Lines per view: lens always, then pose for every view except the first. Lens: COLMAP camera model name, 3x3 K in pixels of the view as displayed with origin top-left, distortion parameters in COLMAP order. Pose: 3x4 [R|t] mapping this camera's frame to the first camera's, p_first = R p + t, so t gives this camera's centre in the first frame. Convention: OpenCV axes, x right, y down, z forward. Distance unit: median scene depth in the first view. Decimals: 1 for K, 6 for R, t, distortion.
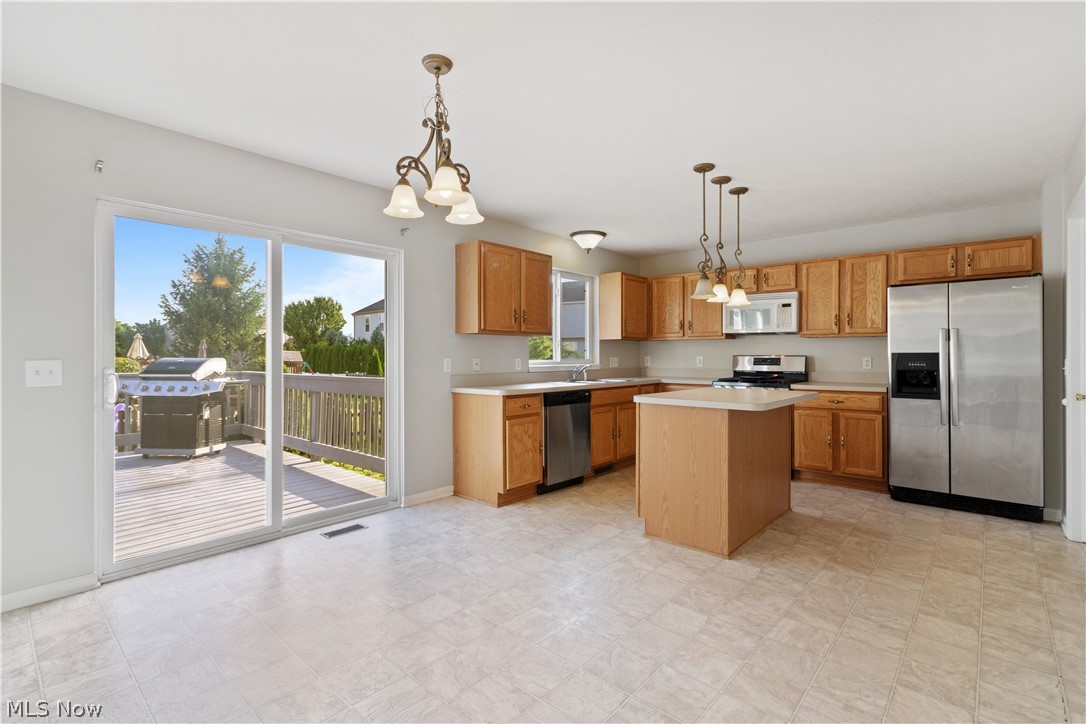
lens RADIAL K [[504.2, 0, 560.2], [0, 504.2, 348.0], [0, 0, 1]] dist [0.014240, 0.000089]
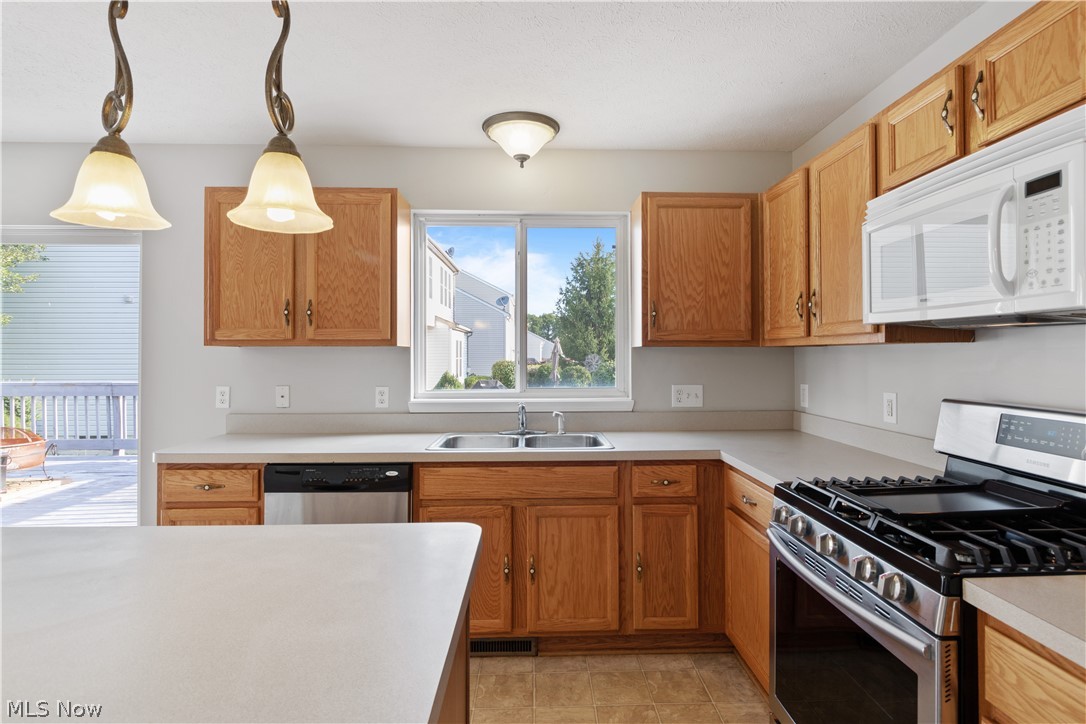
lens RADIAL K [[566.4, 0, 553.1], [0, 566.4, 351.9], [0, 0, 1]] dist [0.002699, 0.000200]
pose [[0.678850, -0.003281, -0.734269, 0.507070], [0.011297, 0.999918, 0.005976, -0.019599], [0.734190, -0.012351, 0.678832, 0.725987]]
